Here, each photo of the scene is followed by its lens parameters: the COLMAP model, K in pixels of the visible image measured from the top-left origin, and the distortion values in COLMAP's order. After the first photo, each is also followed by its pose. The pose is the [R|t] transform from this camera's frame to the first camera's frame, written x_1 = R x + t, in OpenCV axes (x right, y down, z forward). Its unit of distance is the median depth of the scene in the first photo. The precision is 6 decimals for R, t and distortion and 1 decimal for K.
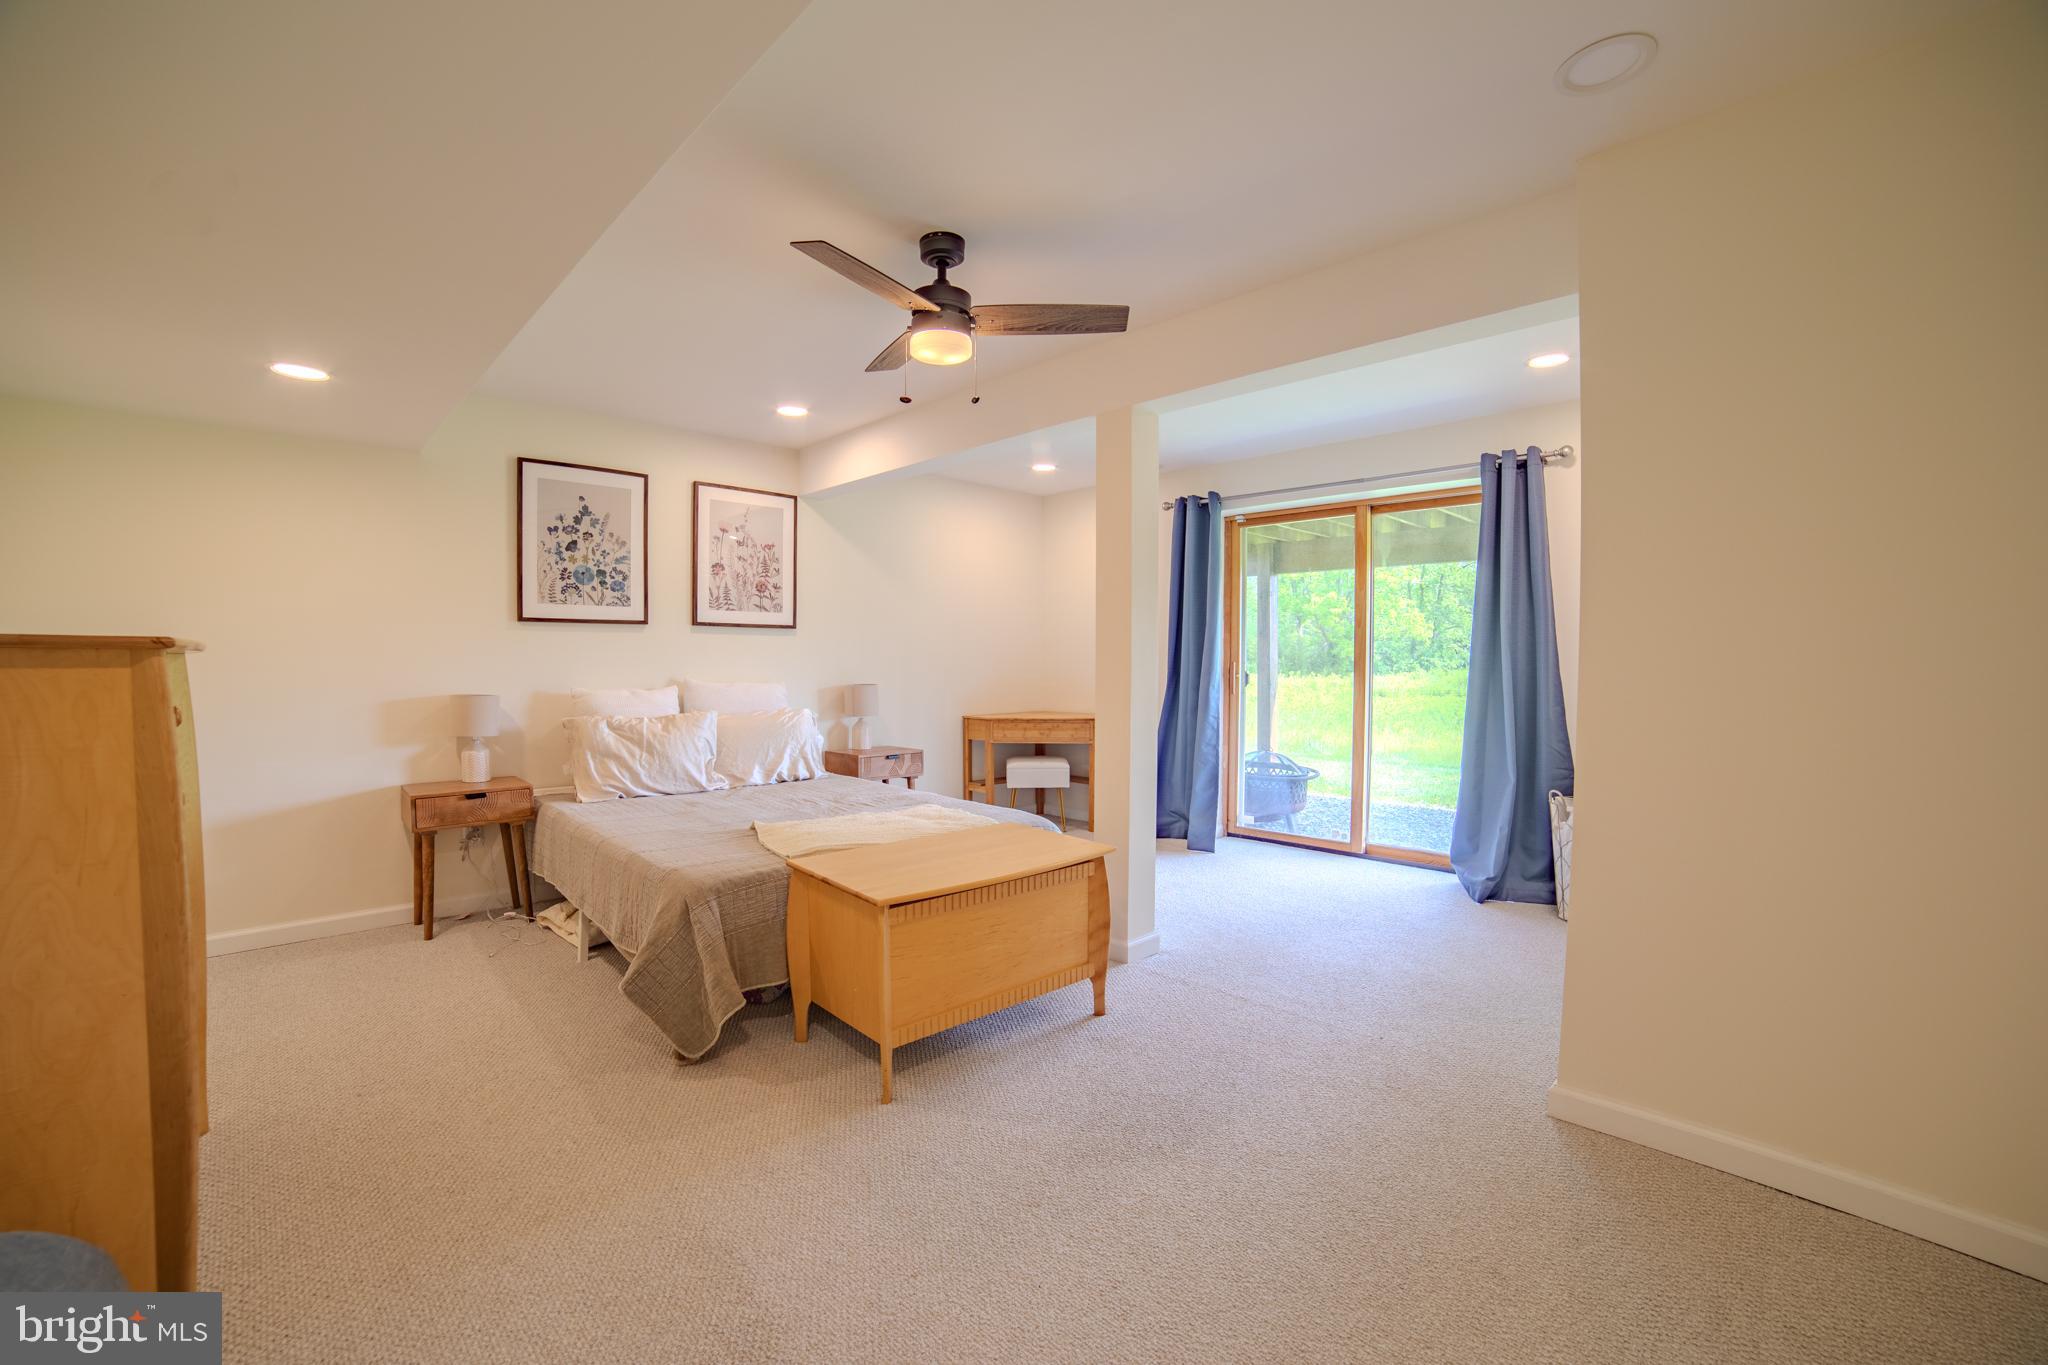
lens RADIAL K [[836.8, 0, 1024.0], [0, 836.8, 690.8], [0, 0, 1]] dist [-0.105122, 0.036634]
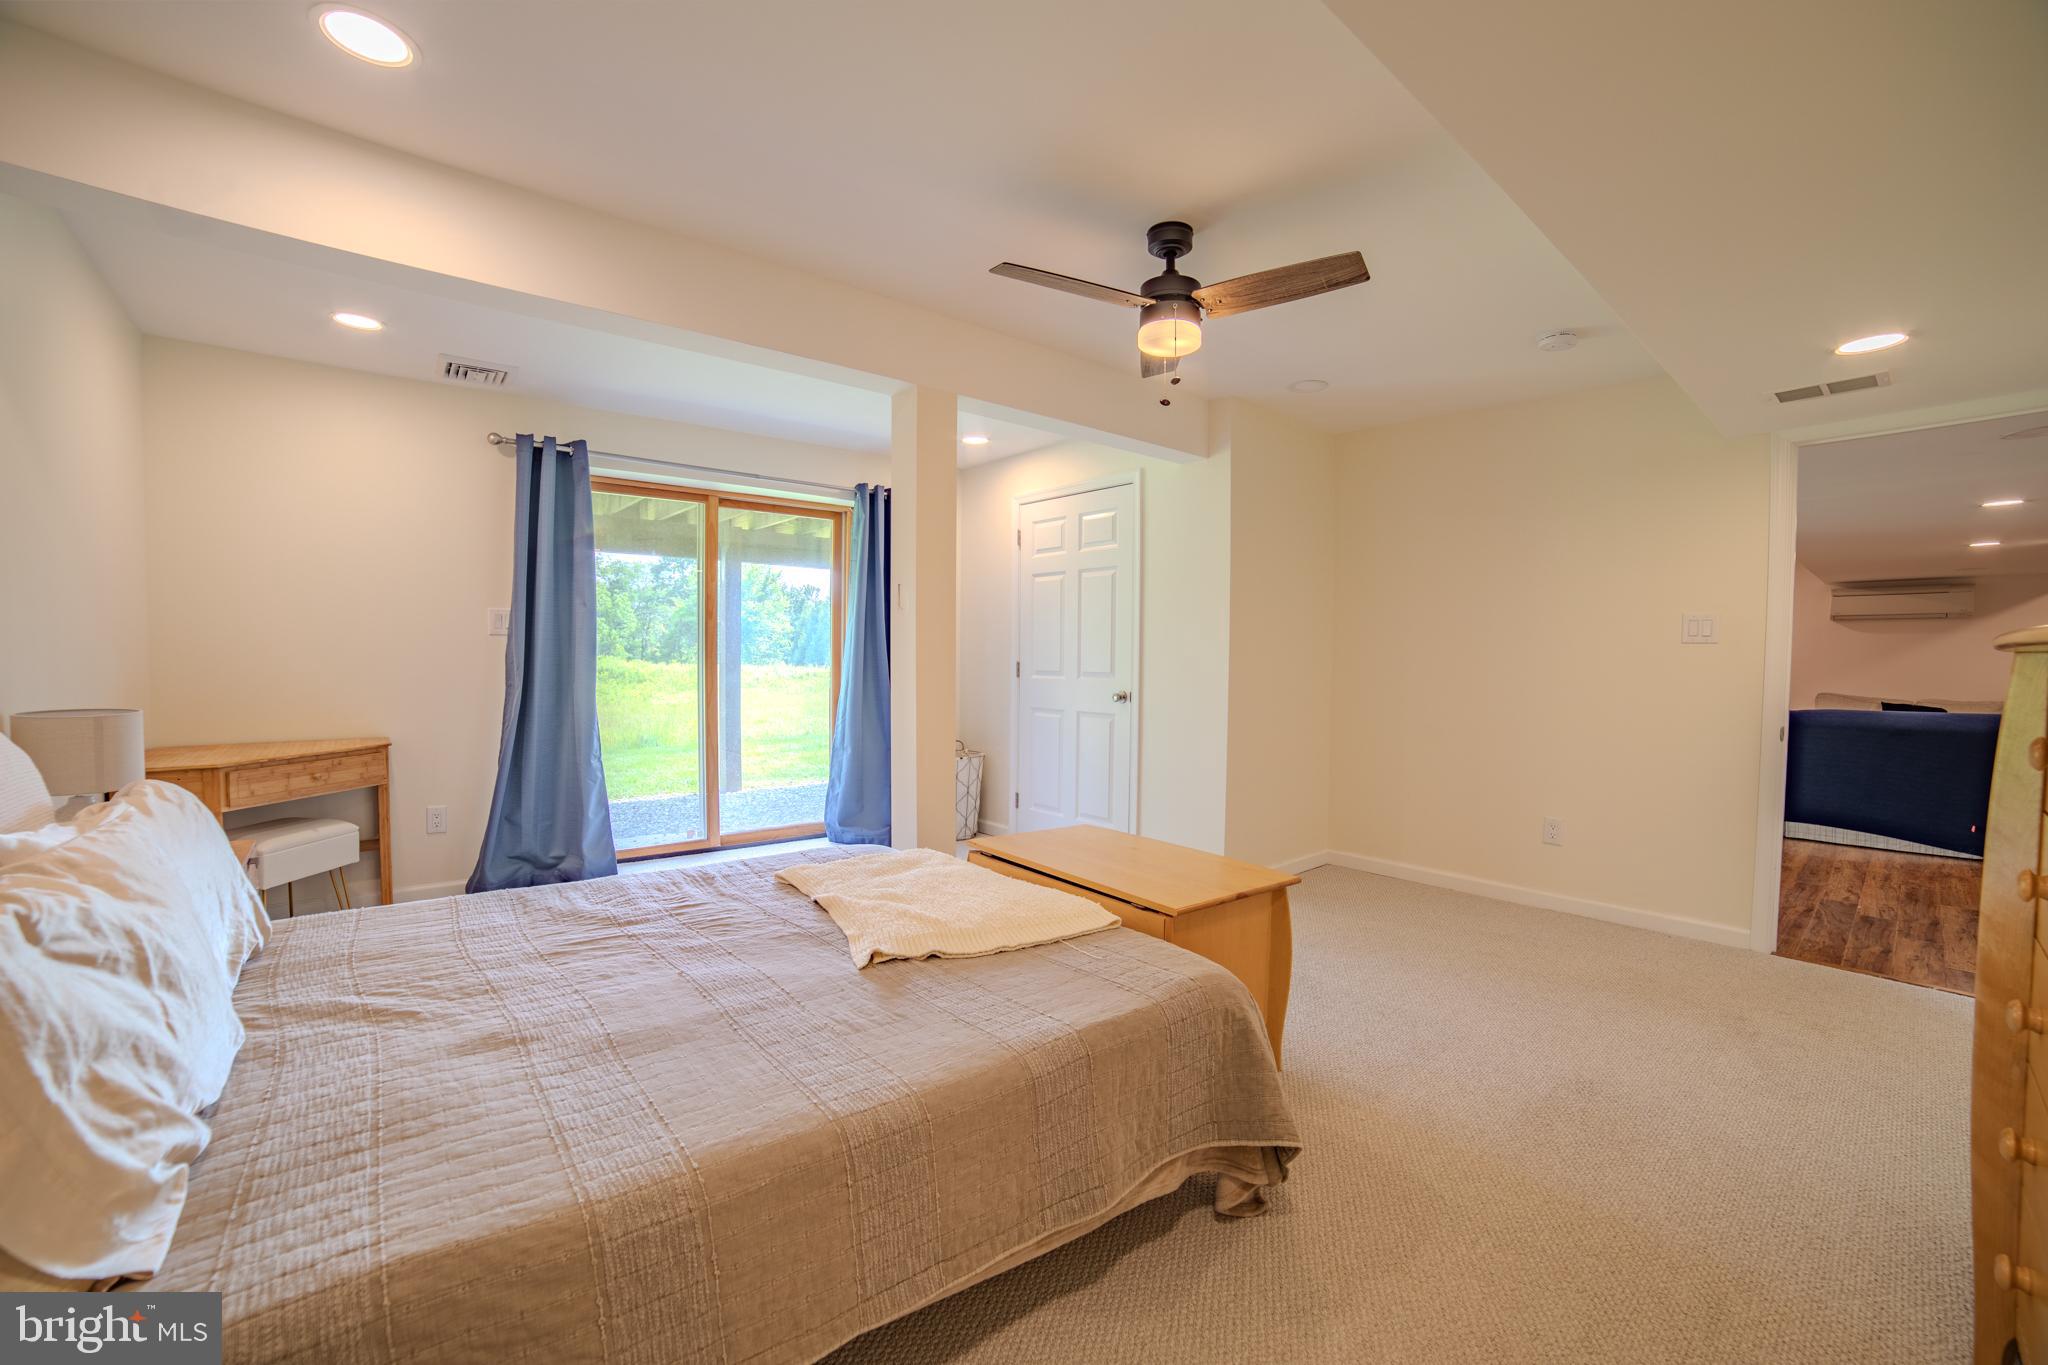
lens RADIAL K [[836.8, 0, 1024.0], [0, 836.8, 690.8], [0, 0, 1]] dist [-0.105122, 0.036634]
pose [[0.081323, -0.043517, 0.995737, -0.549163], [0.026188, 0.998795, 0.041512, -0.022493], [-0.996344, 0.022701, 0.082364, 0.547724]]
